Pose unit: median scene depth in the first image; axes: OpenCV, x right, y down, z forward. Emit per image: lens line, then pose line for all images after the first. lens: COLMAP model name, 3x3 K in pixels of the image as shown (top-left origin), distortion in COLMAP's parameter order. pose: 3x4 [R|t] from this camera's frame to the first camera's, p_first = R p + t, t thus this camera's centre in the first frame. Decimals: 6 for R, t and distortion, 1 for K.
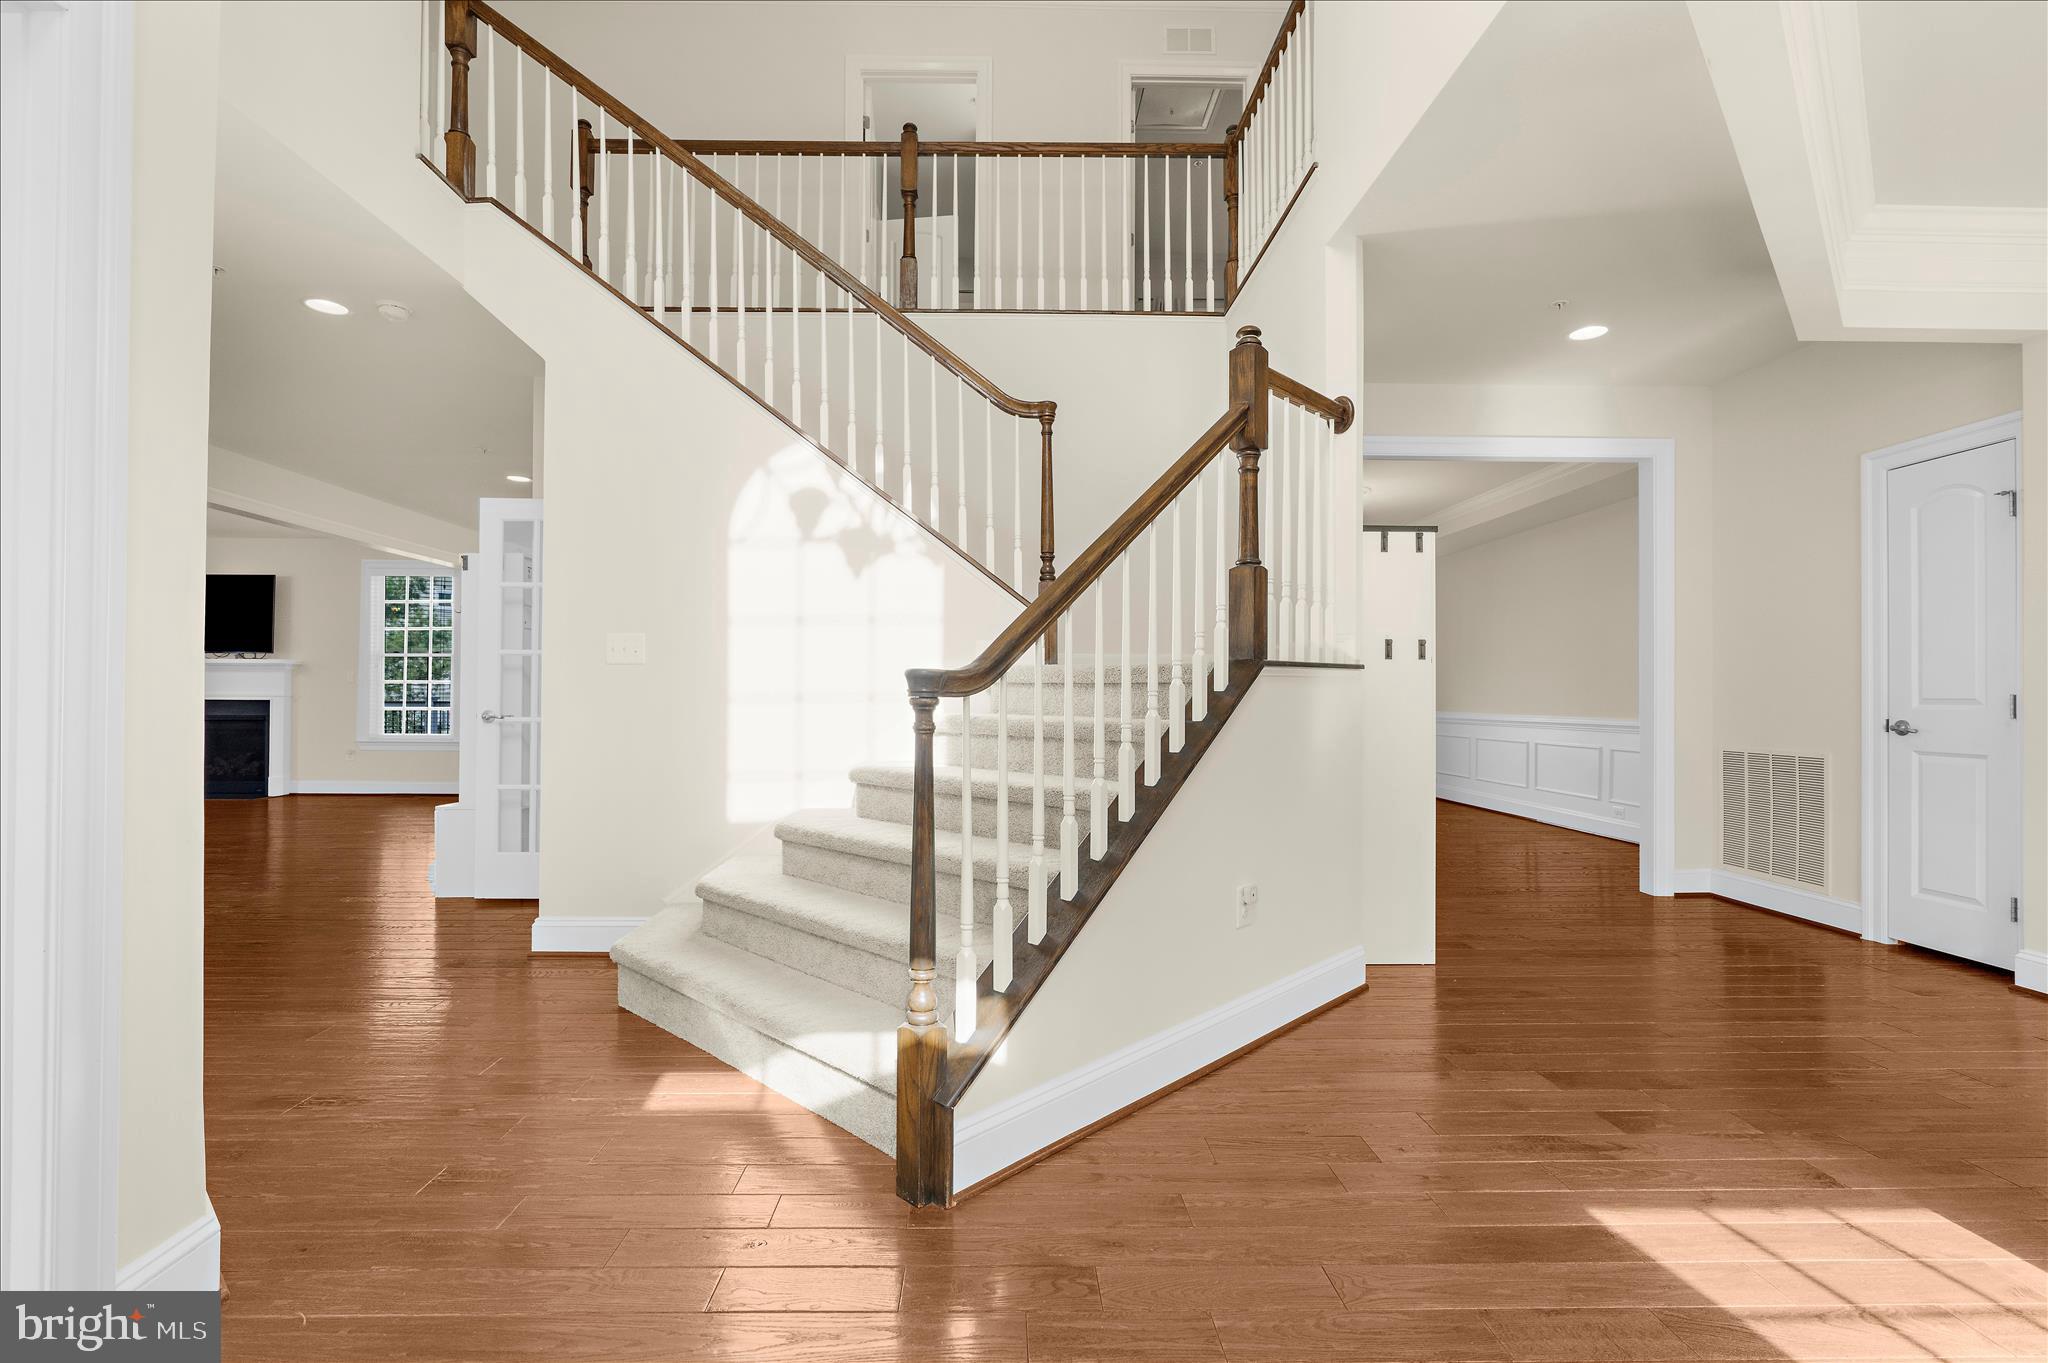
lens RADIAL K [[935.1, 0, 999.7], [0, 935.1, 687.4], [0, 0, 1]] dist [-0.000361, 0.000291]
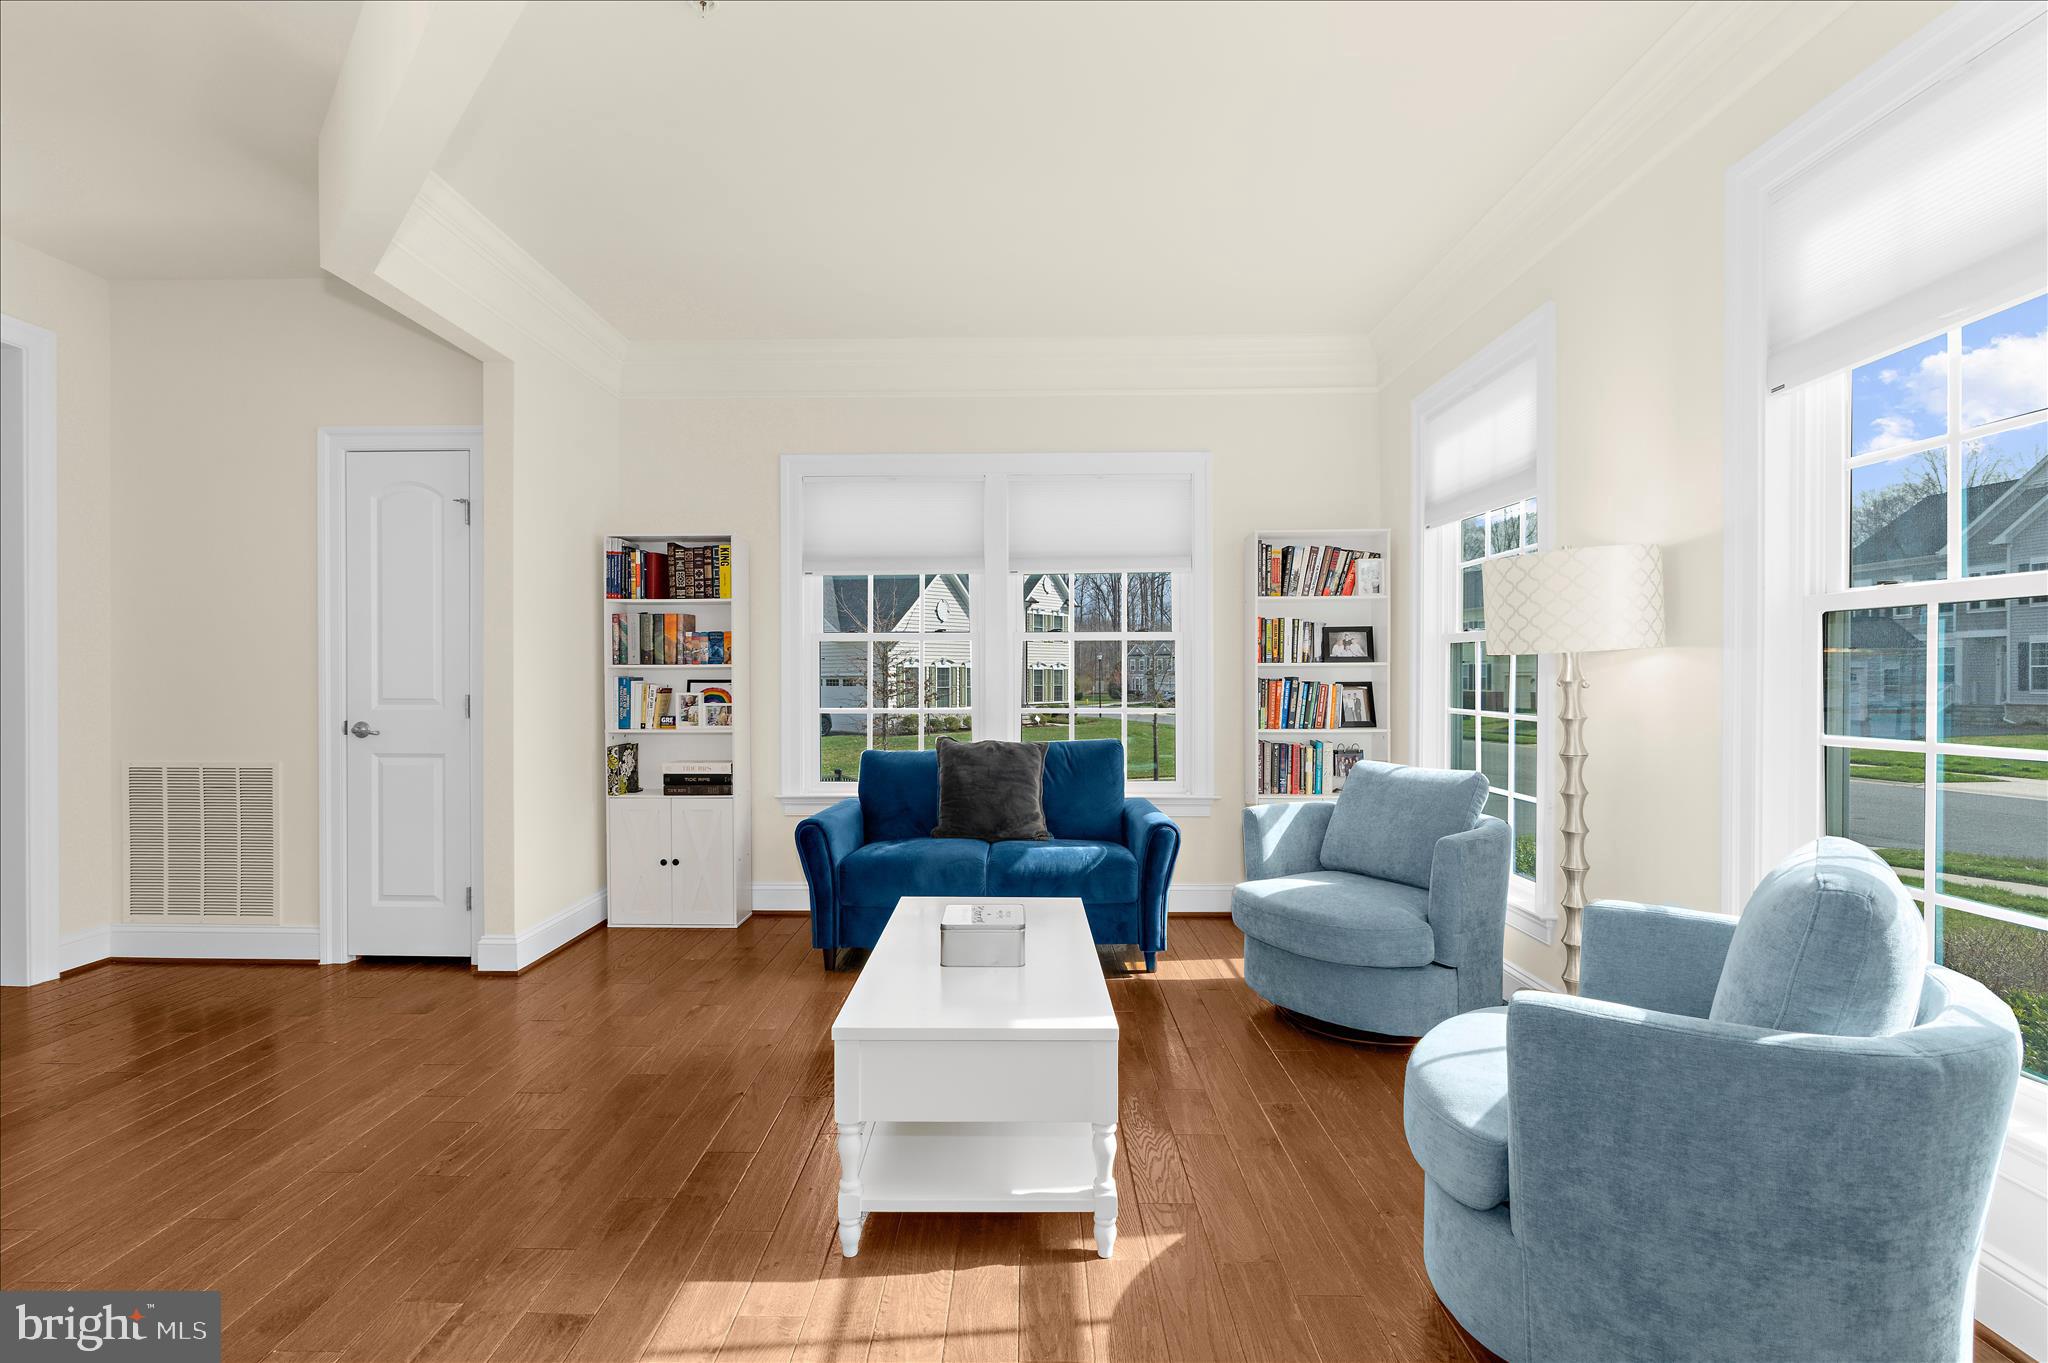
lens RADIAL K [[935.1, 0, 999.7], [0, 935.1, 687.4], [0, 0, 1]] dist [-0.000361, 0.000291]
pose [[0.046531, -0.014231, 0.998815, 0.055051], [-0.009496, 0.999847, 0.014688, -0.019260], [-0.998872, -0.010168, 0.046389, 0.314554]]
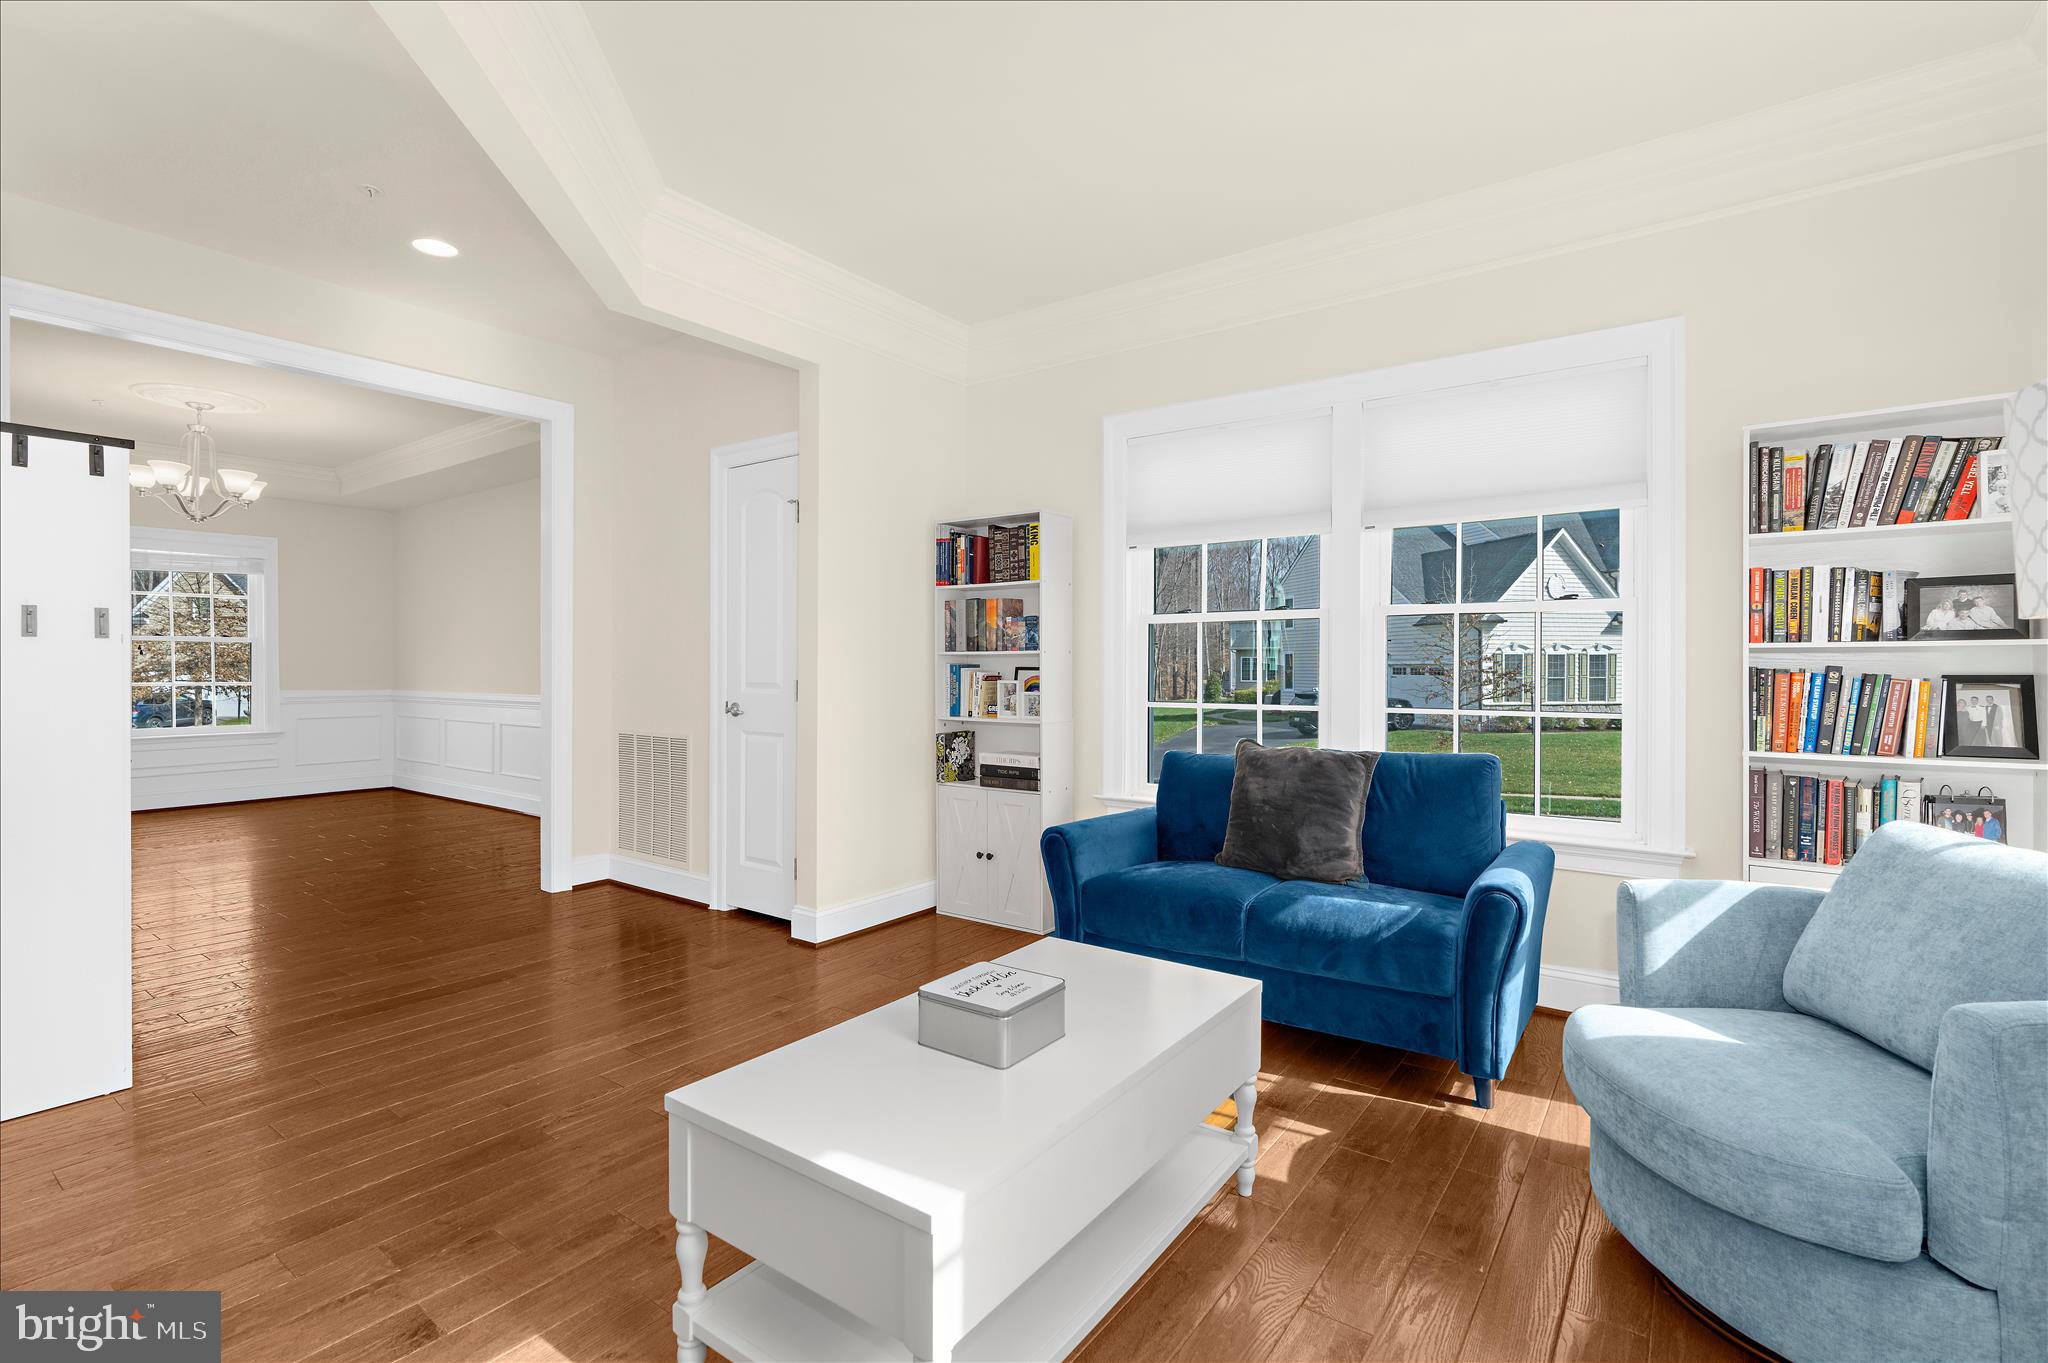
lens RADIAL K [[948.7, 0, 1020.3], [0, 948.7, 669.8], [0, 0, 1]] dist [-0.002243, 0.000143]
pose [[0.610737, -0.006392, 0.791808, 0.298593], [-0.007961, 0.999867, 0.014212, -0.020713], [-0.791794, -0.014983, 0.610605, 0.071240]]
